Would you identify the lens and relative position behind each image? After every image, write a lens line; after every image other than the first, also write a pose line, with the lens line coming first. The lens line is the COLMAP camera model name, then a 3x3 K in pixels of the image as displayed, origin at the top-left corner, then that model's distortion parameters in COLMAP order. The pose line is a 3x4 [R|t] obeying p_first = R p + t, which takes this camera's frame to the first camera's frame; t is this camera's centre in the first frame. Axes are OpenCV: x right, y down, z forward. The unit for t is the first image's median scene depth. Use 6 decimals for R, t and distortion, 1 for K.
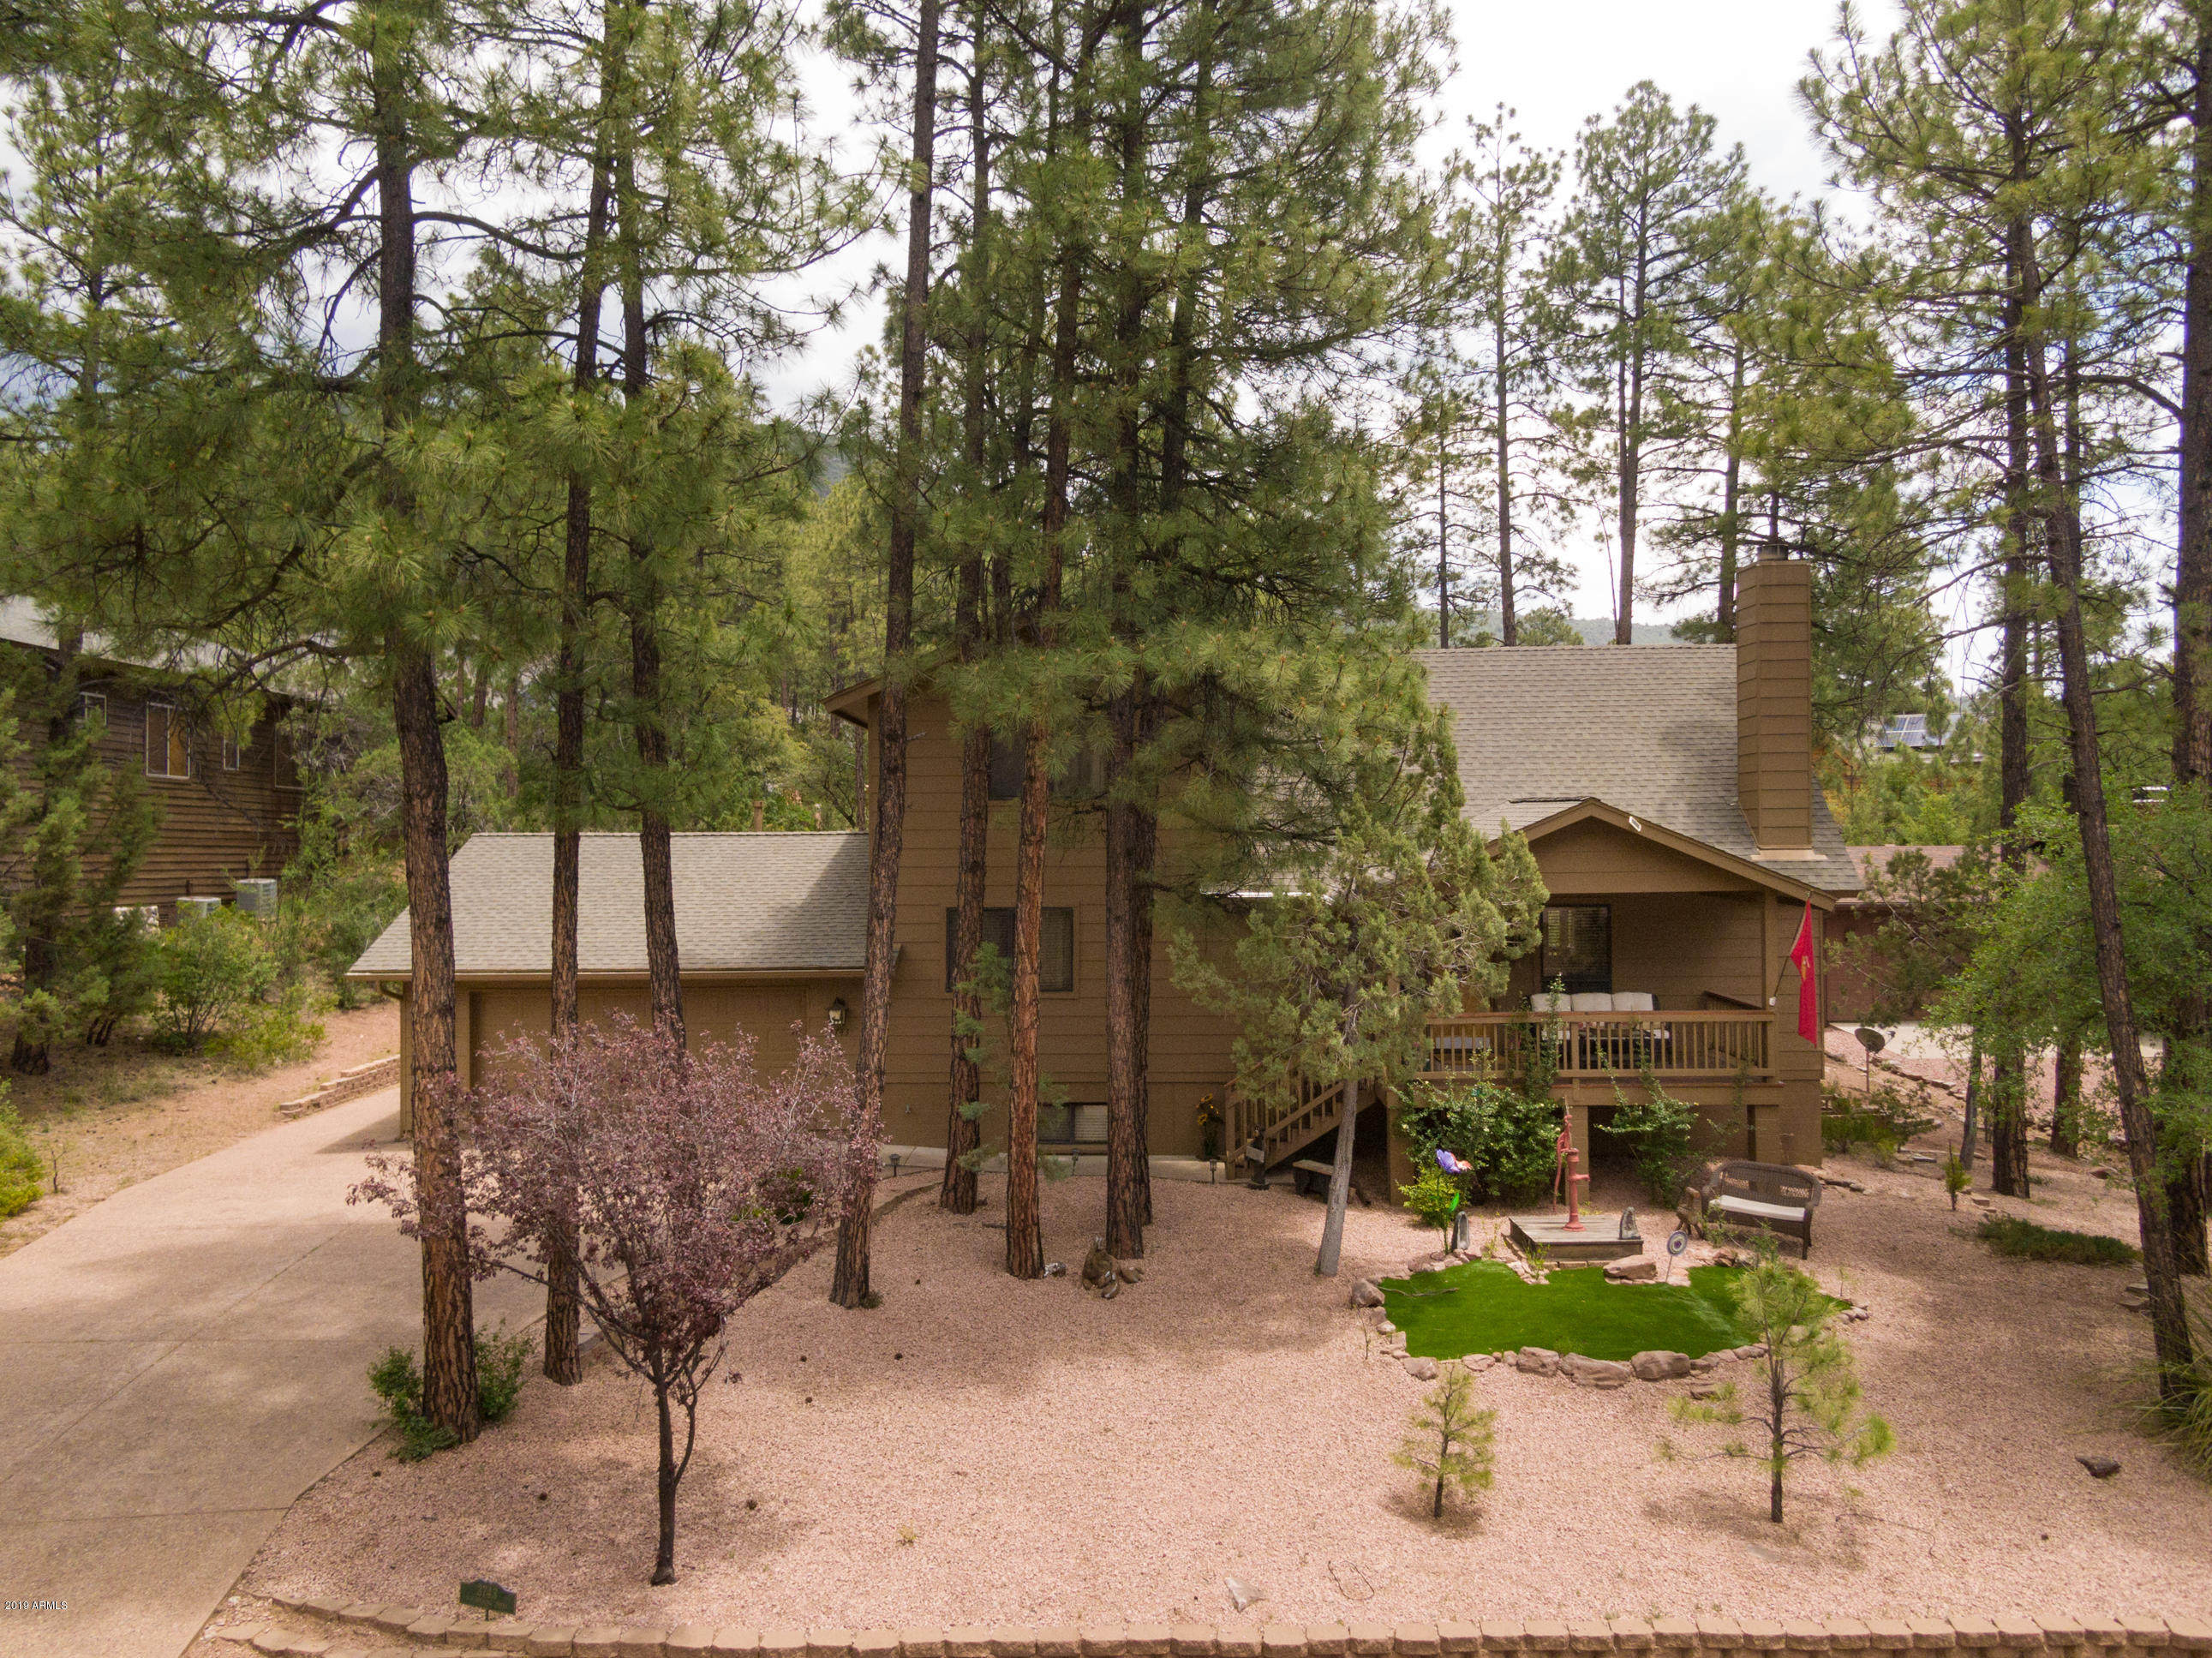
lens RADIAL K [[1616.7, 0, 1112.7], [0, 1616.7, 829.0], [0, 0, 1]] dist [0.014510, -0.002082]
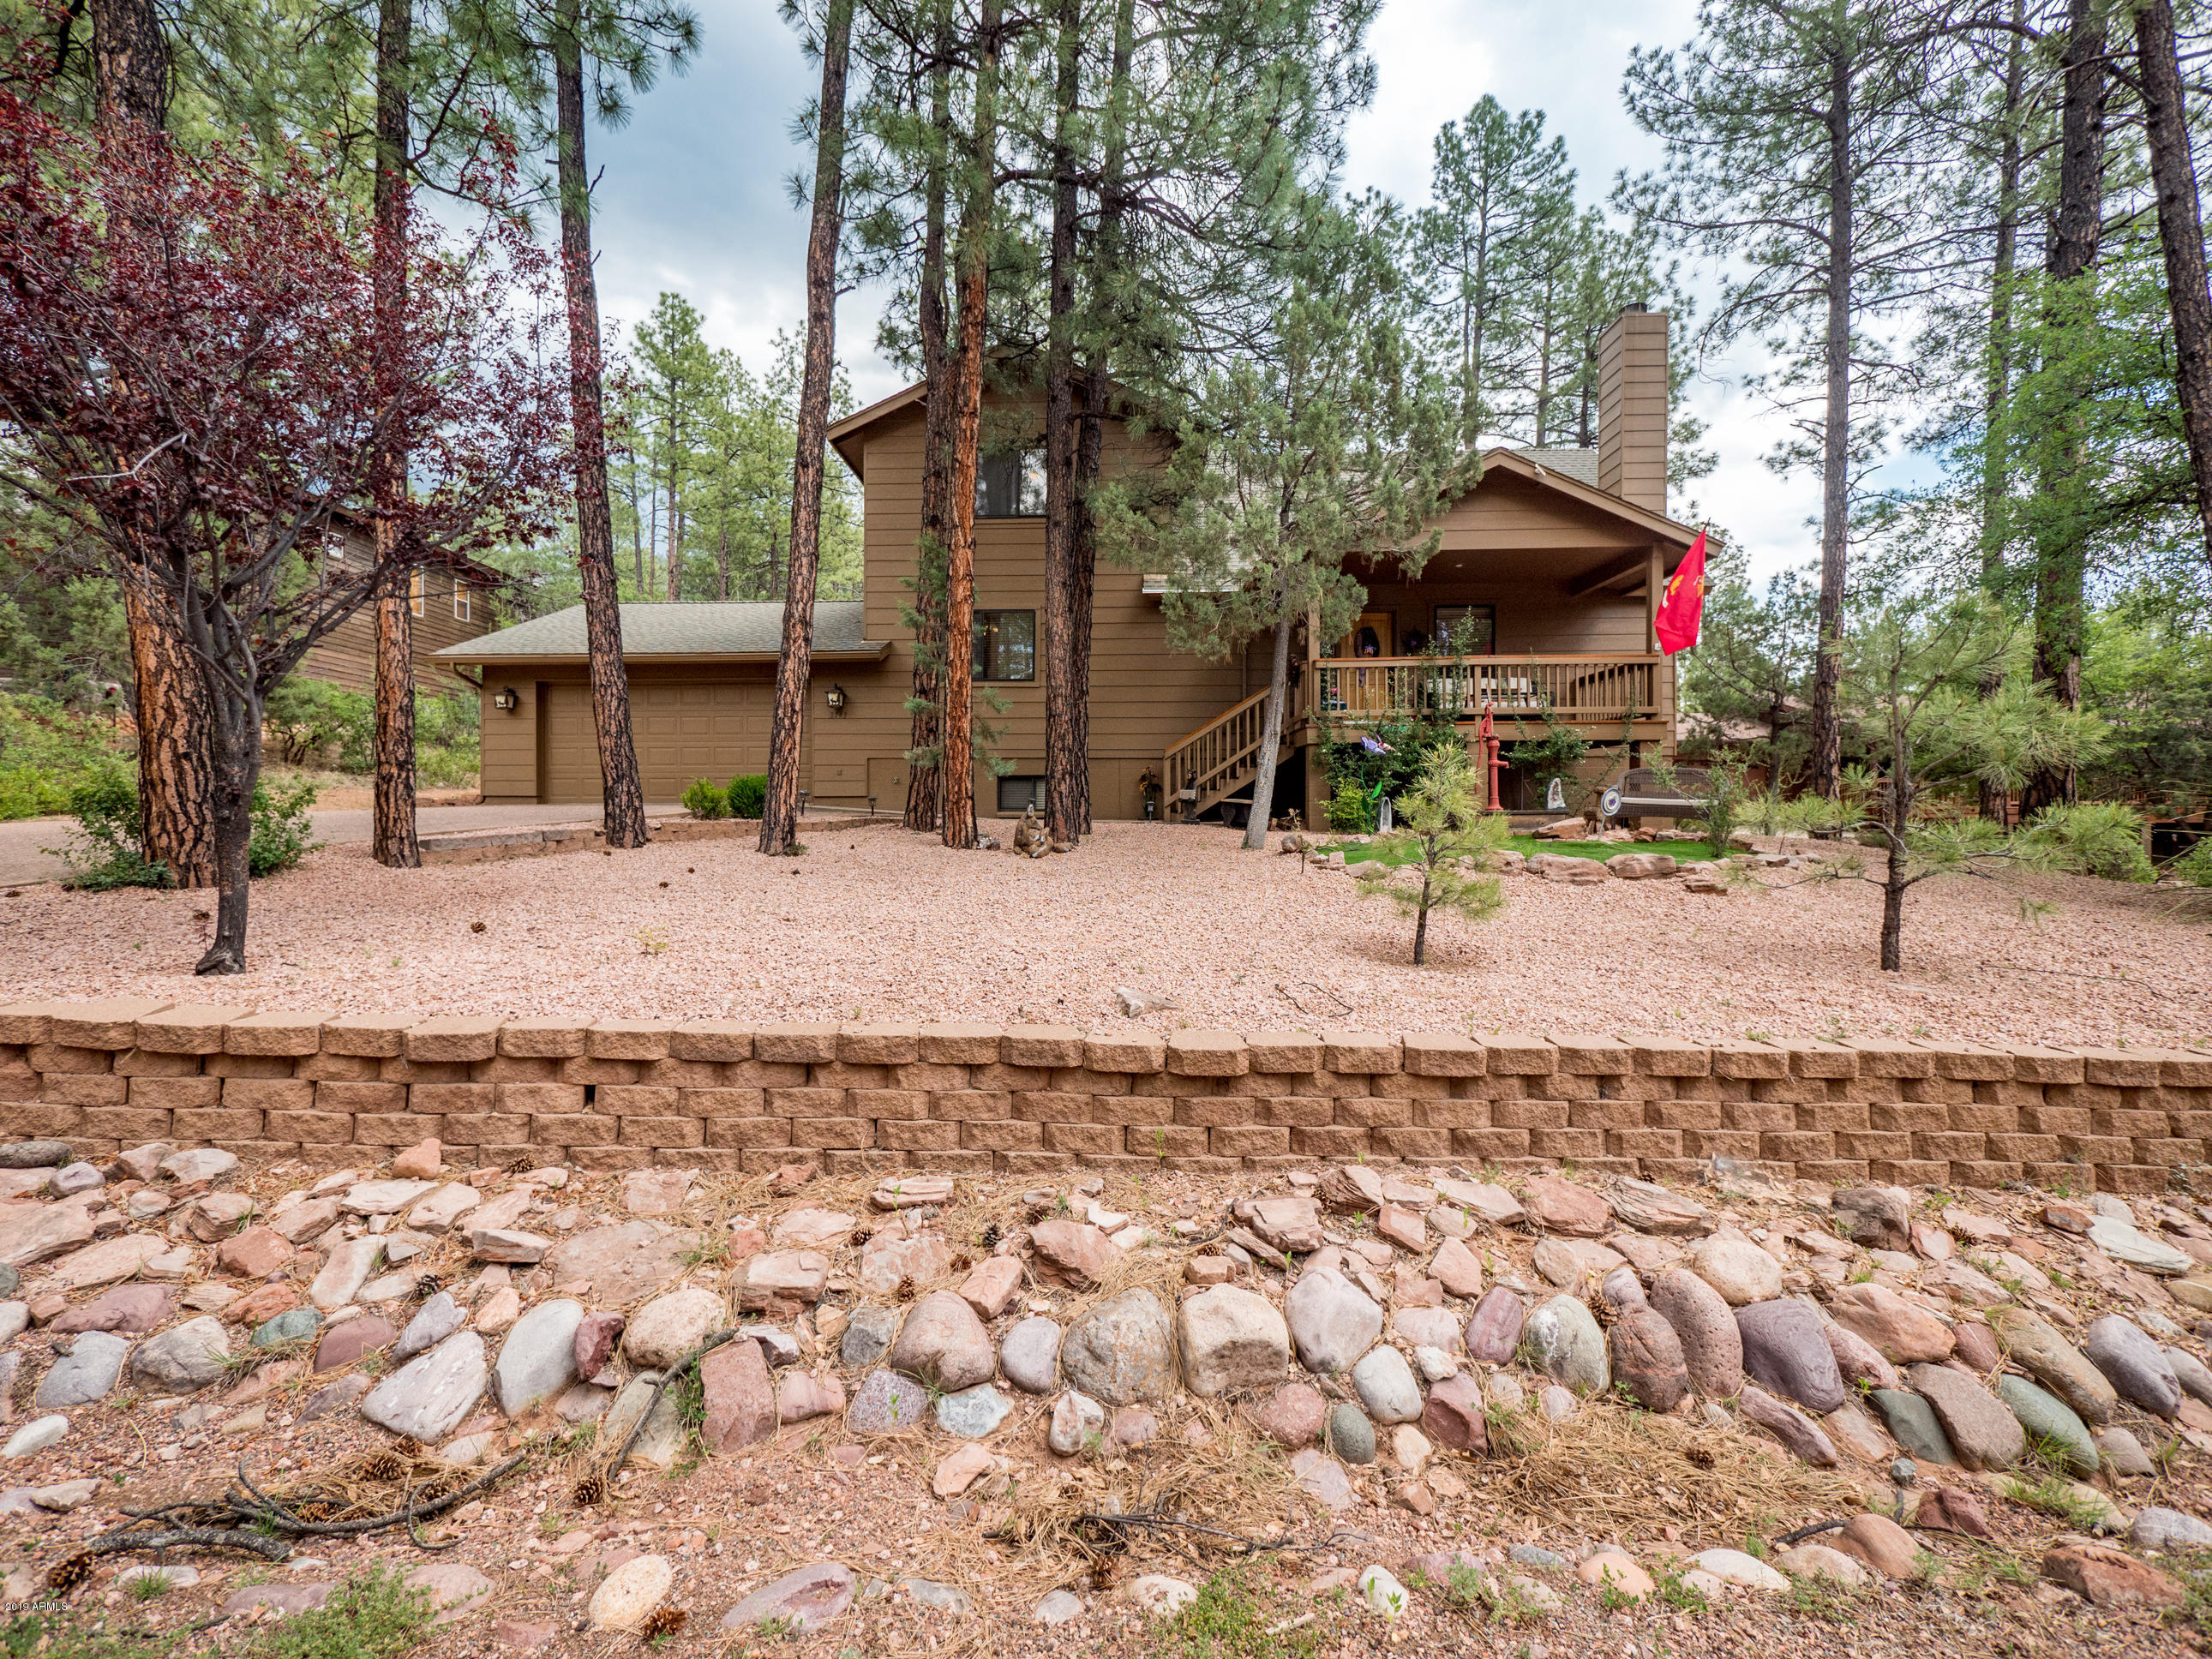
lens RADIAL K [[937.1, 0, 1093.4], [0, 937.1, 828.8], [0, 0, 1]] dist [-0.004379, -0.000257]
pose [[0.999750, 0.006162, -0.021480, 0.023773], [-0.005662, 0.999713, 0.023275, 0.135749], [0.021618, -0.023148, 0.999498, 0.220835]]
